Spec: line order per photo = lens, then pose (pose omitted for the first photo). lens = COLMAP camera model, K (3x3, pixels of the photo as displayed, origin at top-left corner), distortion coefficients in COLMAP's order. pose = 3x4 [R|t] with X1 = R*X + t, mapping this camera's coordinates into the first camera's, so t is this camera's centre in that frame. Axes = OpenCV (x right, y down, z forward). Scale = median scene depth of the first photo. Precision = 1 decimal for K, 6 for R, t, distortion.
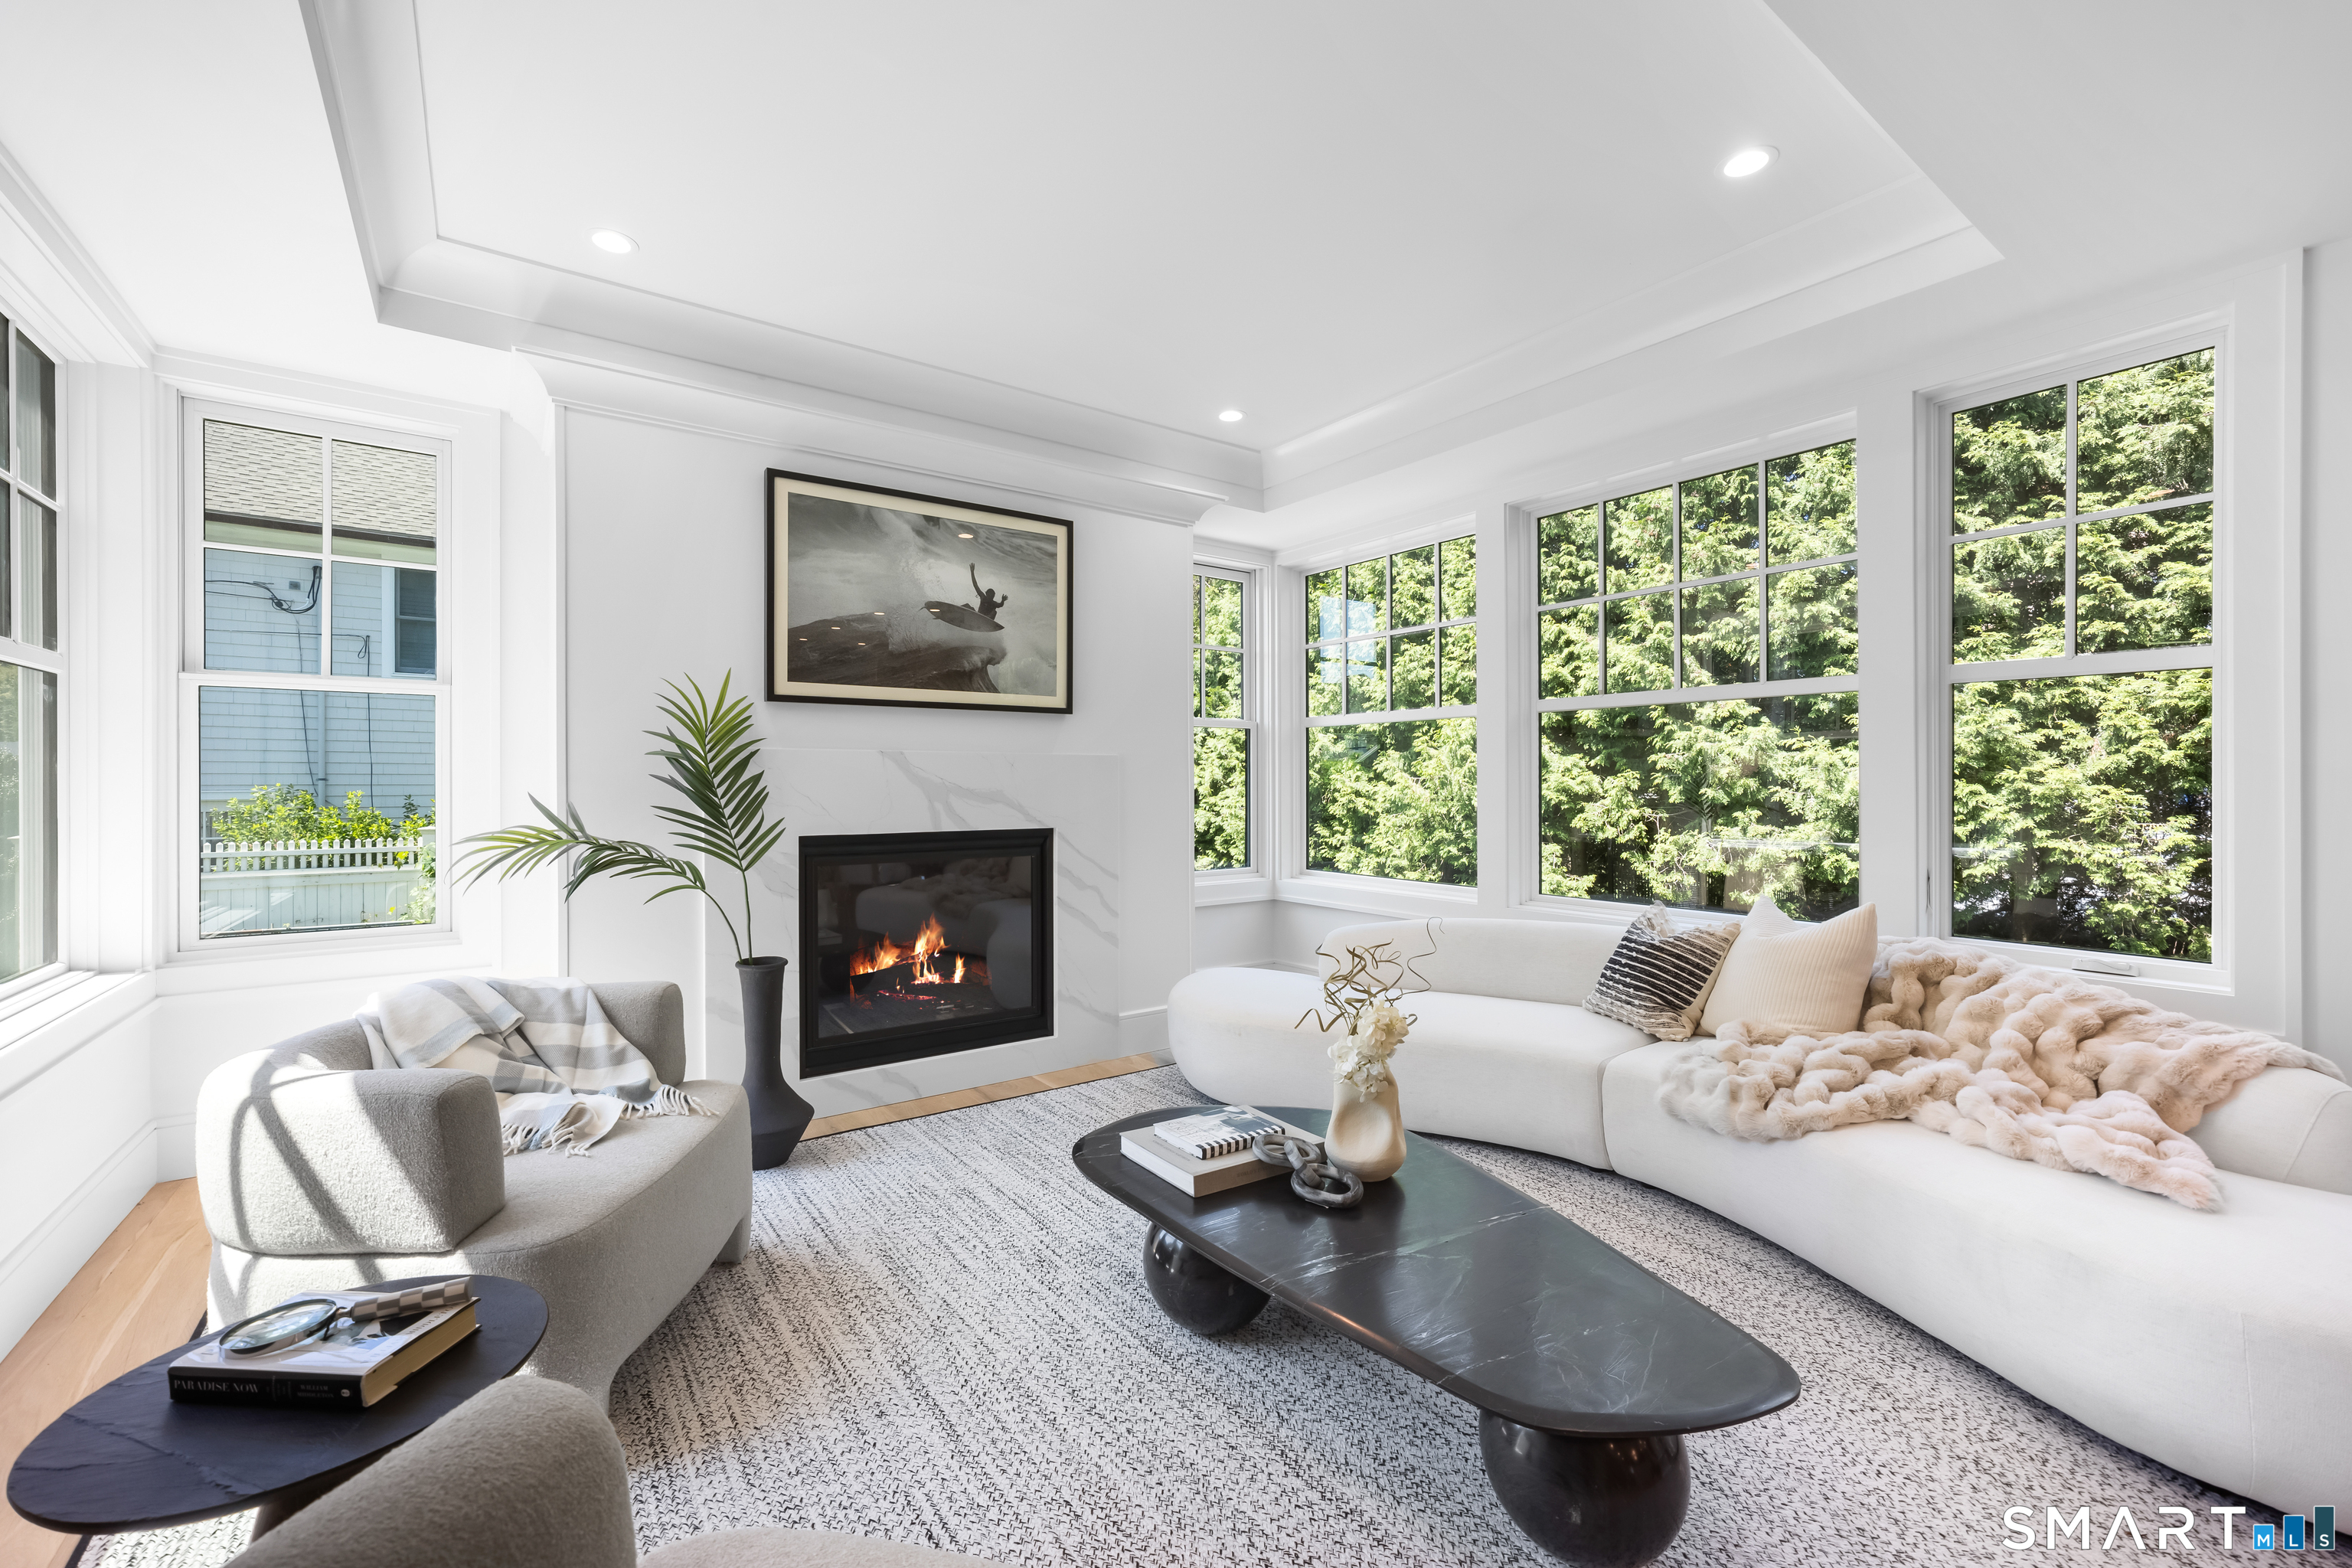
lens RADIAL K [[961.5, 0, 1169.3], [0, 961.5, 783.0], [0, 0, 1]] dist [-0.003374, 0.000598]
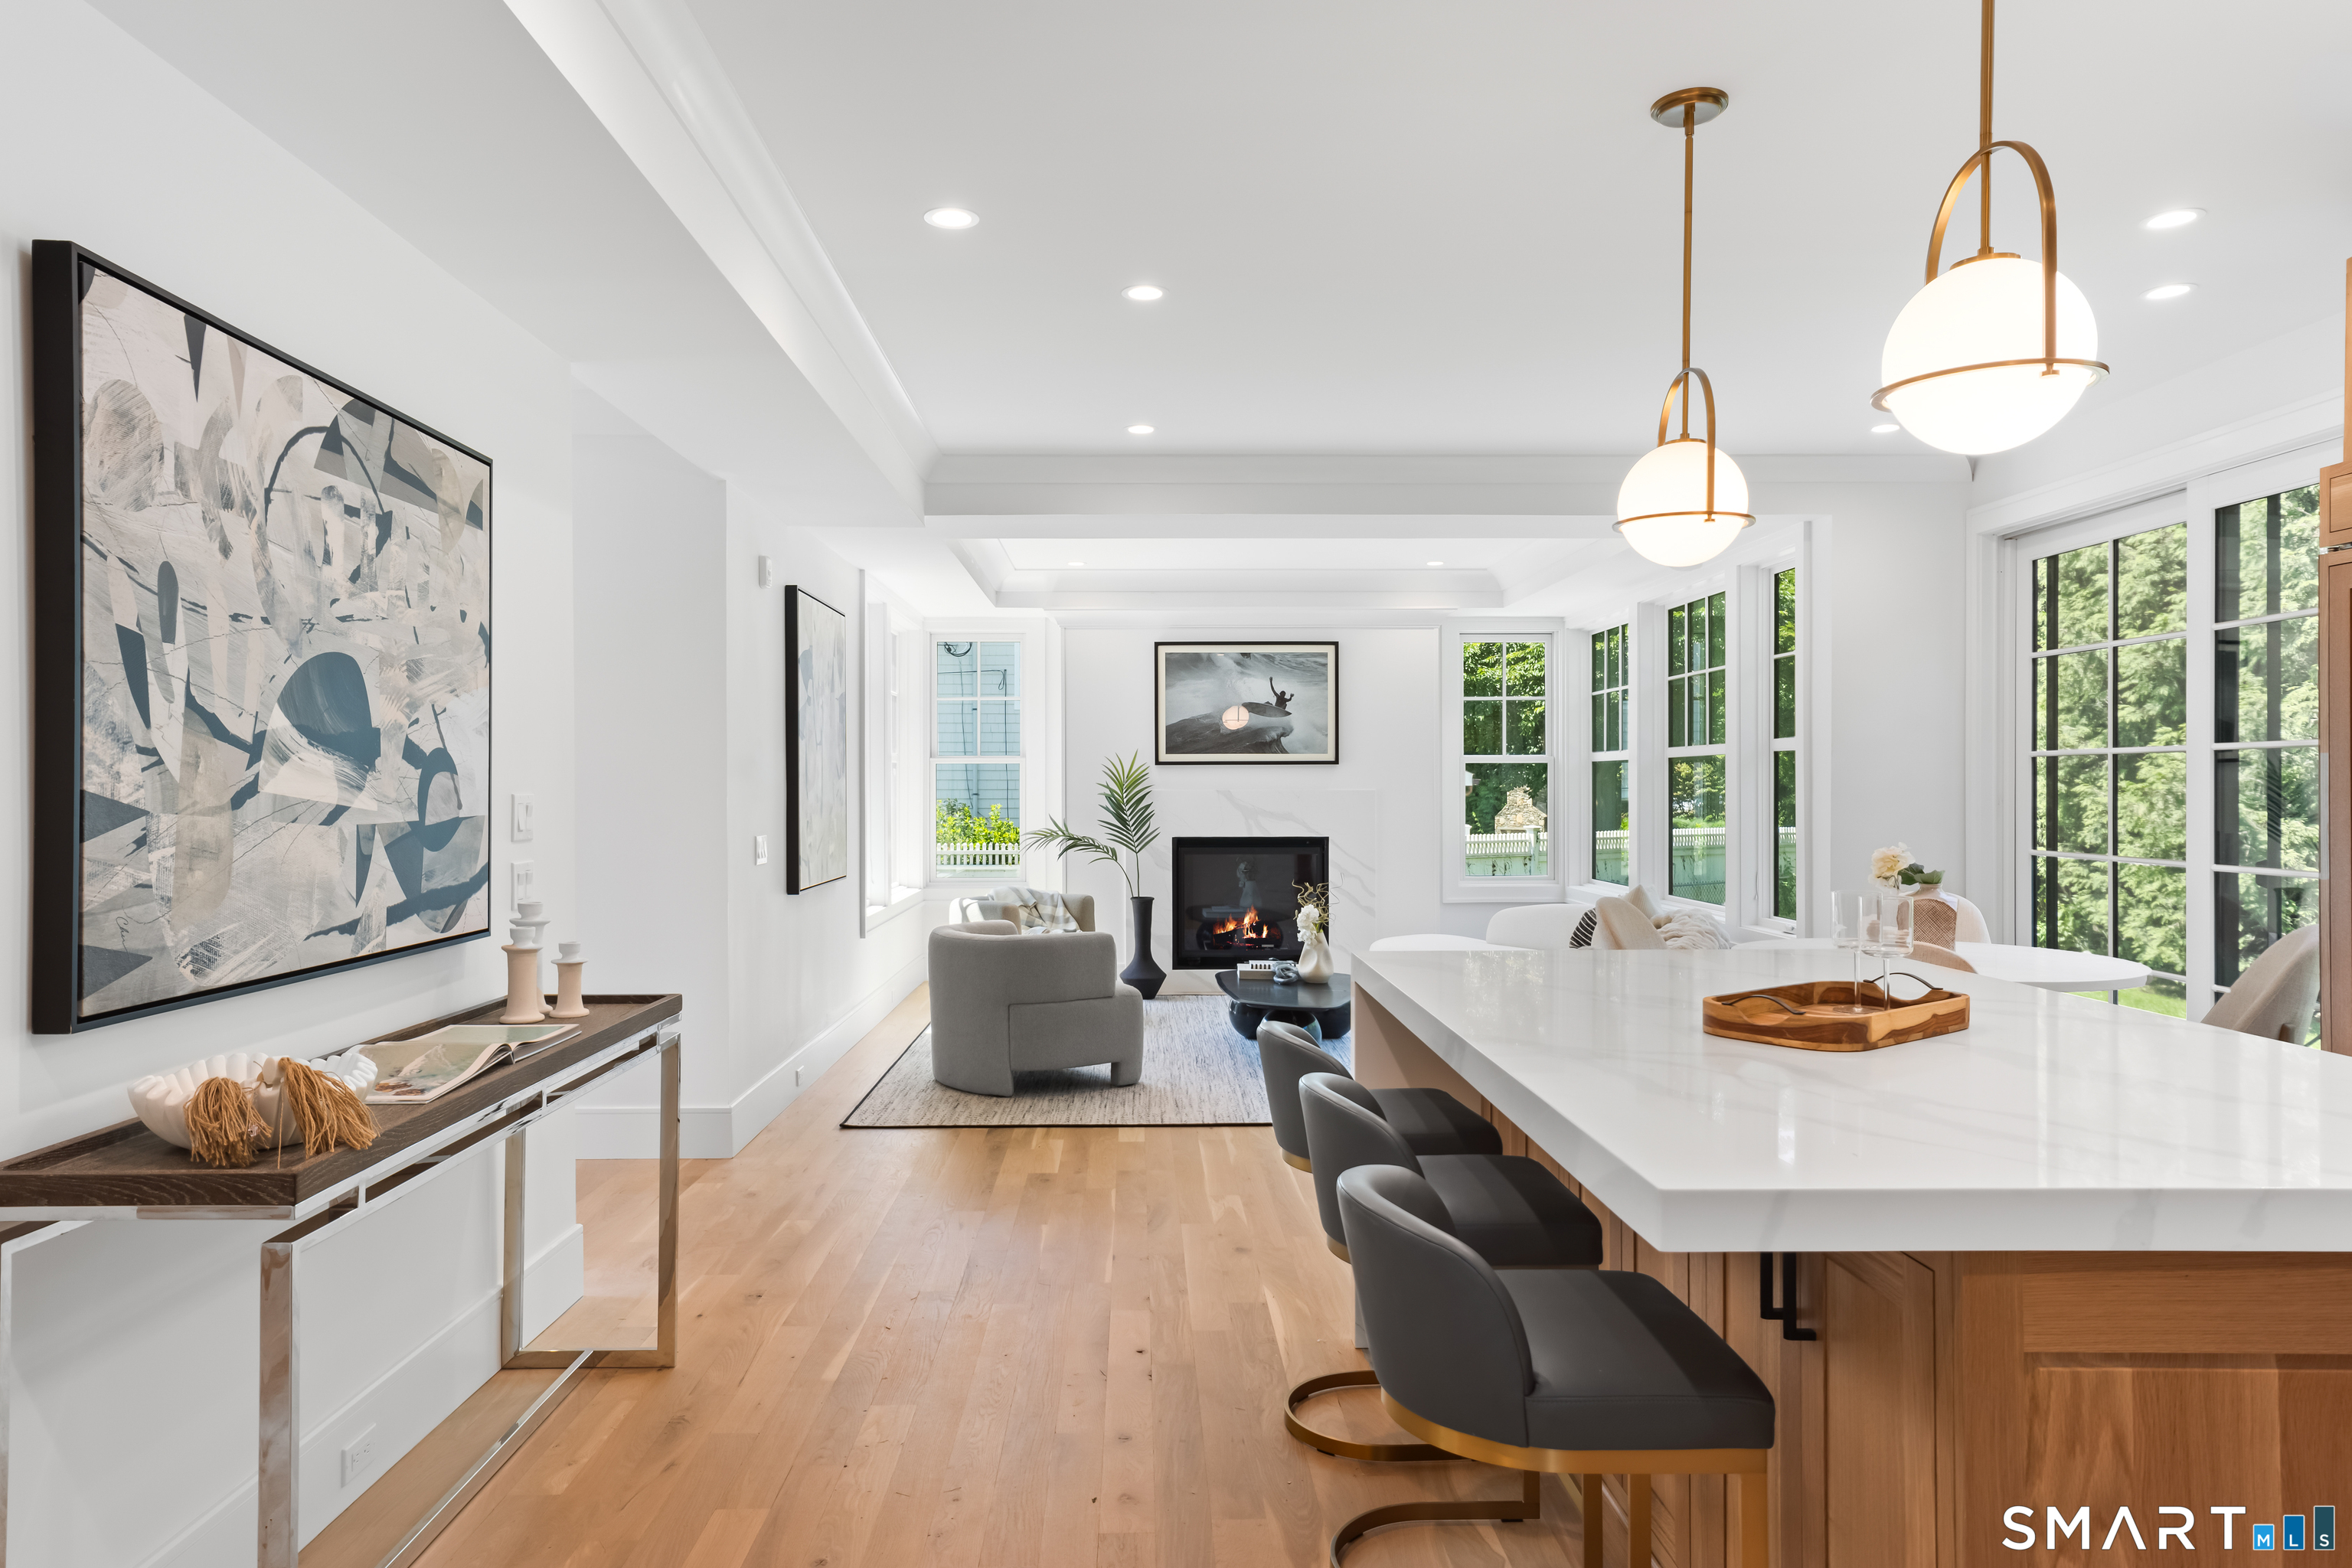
lens RADIAL K [[1515.5, 0, 1156.8], [0, 1515.5, 805.4], [0, 0, 1]] dist [0.017614, 0.005580]
pose [[0.823182, 0.006471, -0.567741, 1.204542], [0.000618, 0.999924, 0.012292, -0.040350], [0.567778, -0.010470, 0.823115, -1.370020]]
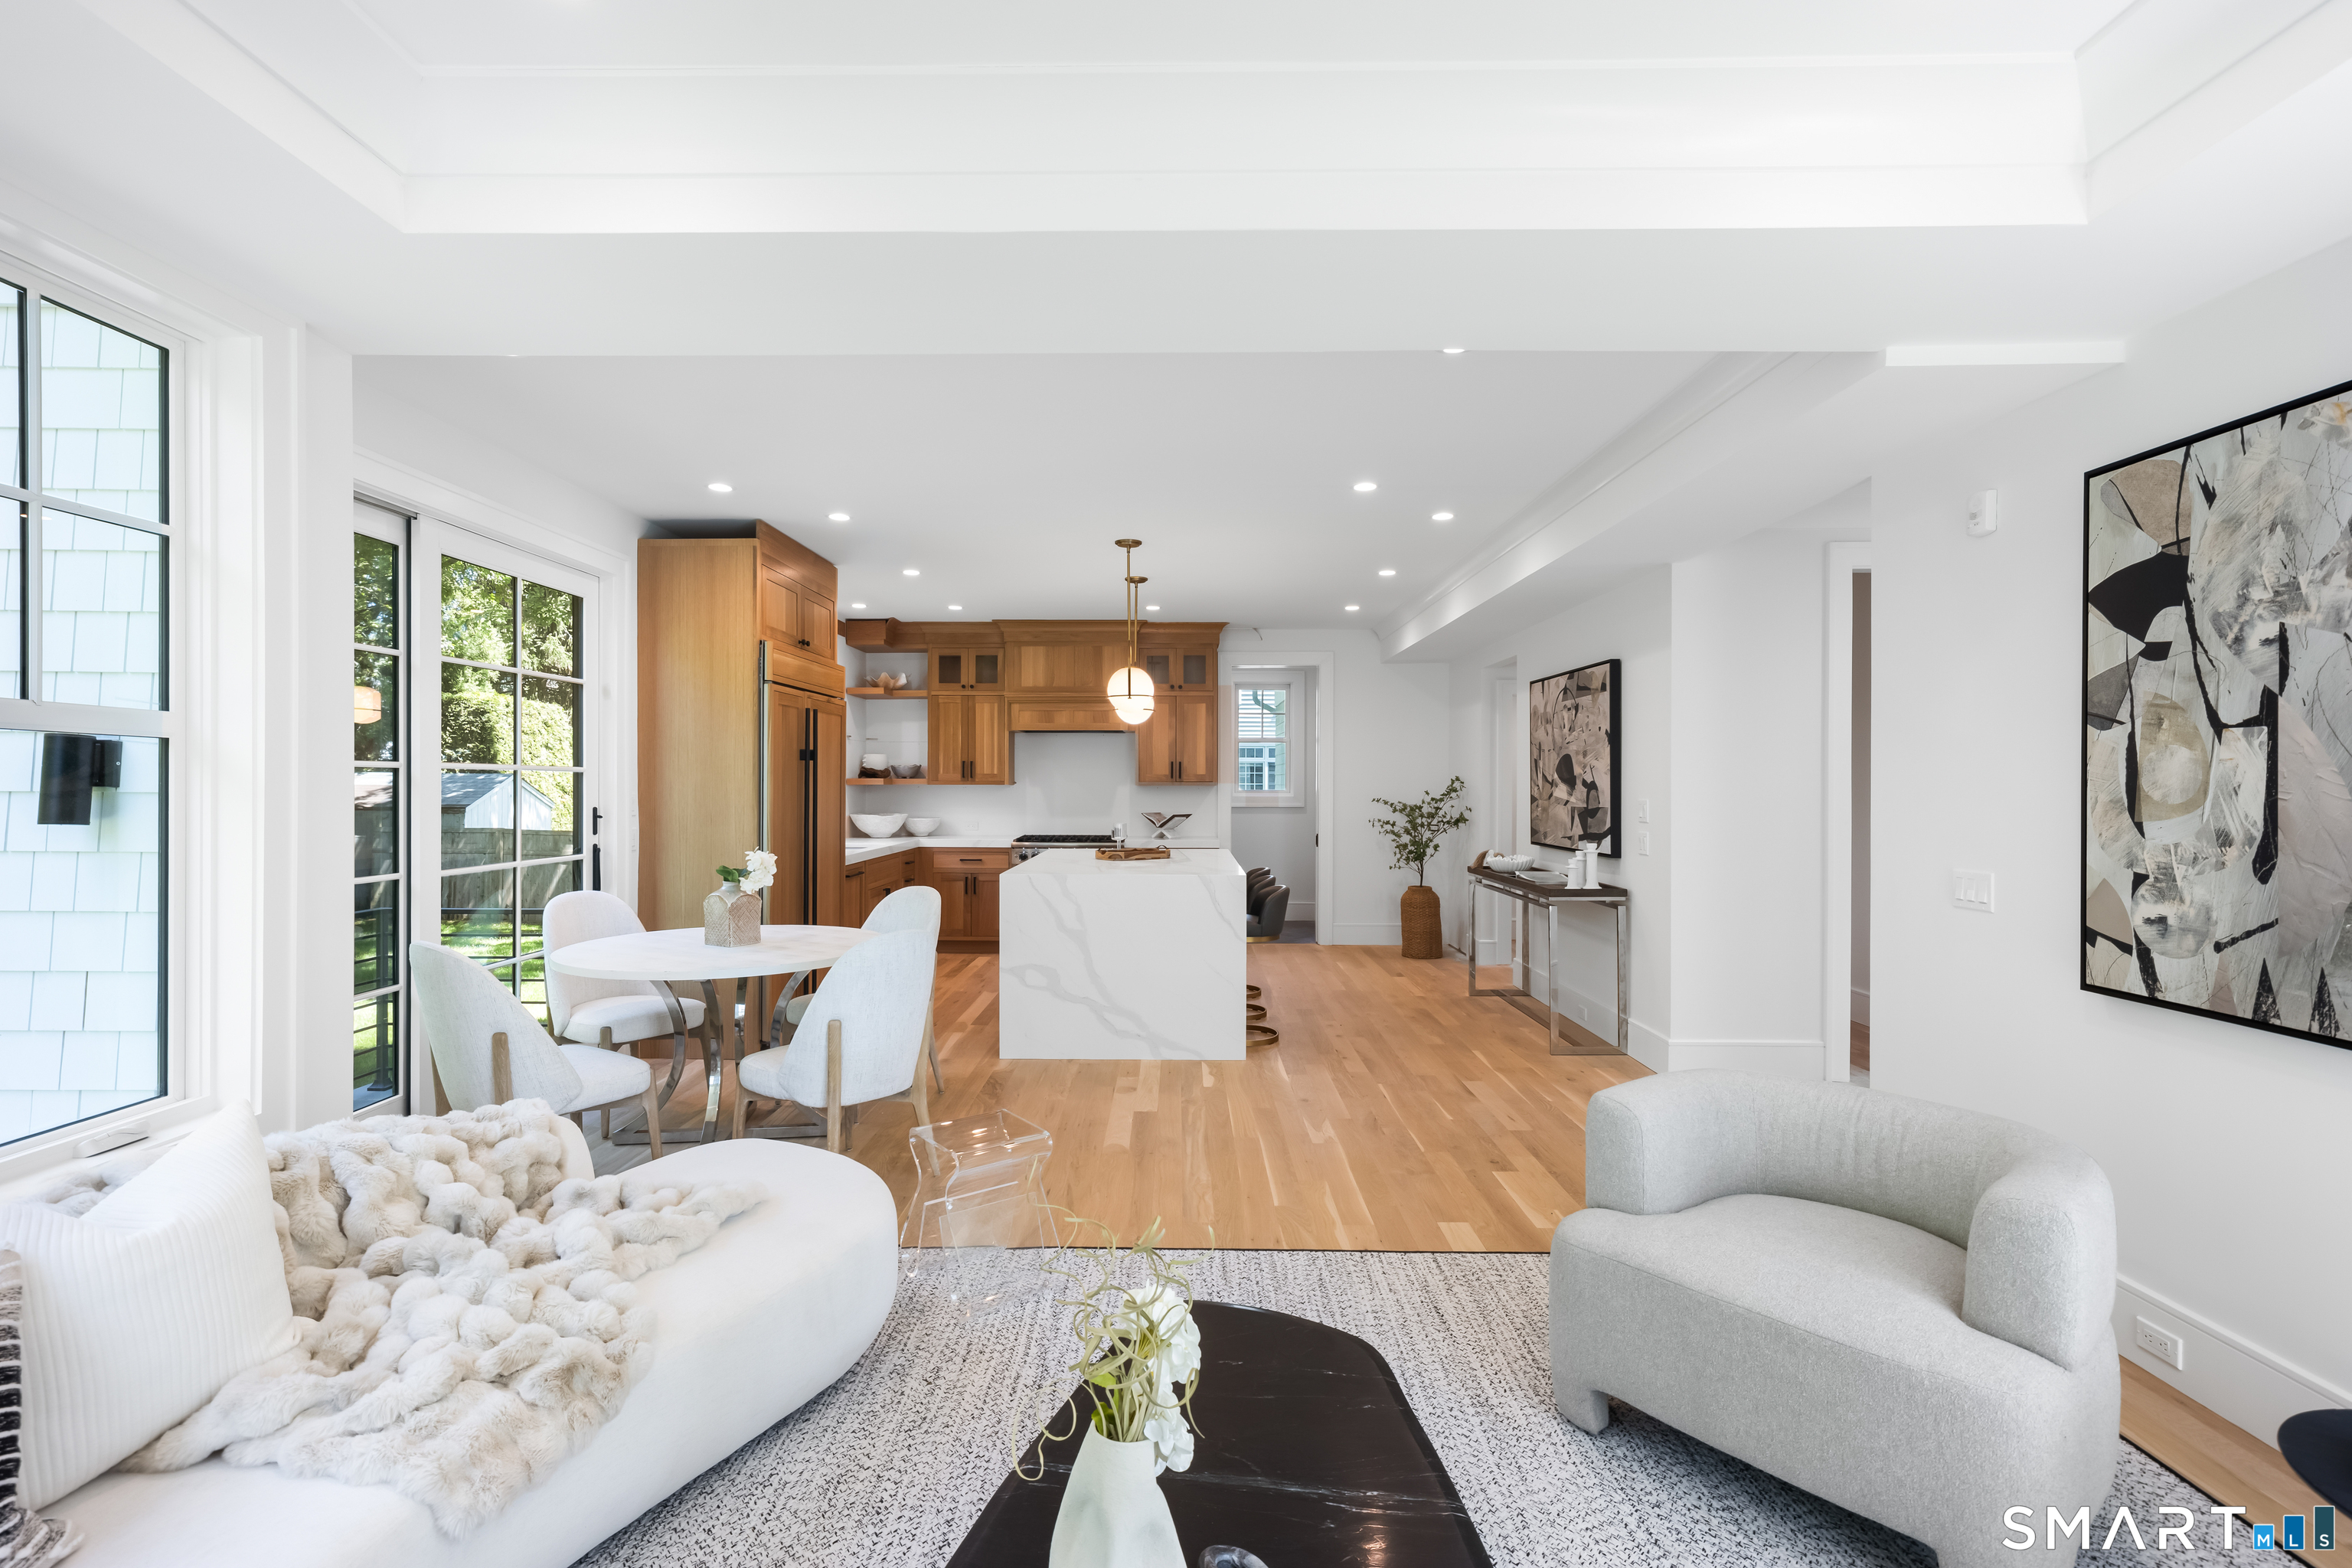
lens RADIAL K [[1095.3, 0, 1175.2], [0, 1095.3, 783.9], [0, 0, 1]] dist [0.002510, 0.000377]
pose [[-0.812164, -0.000762, 0.583429, -0.129073], [-0.000080, 0.999999, 0.001194, -0.060383], [-0.583430, 0.000923, -0.812163, 0.929140]]
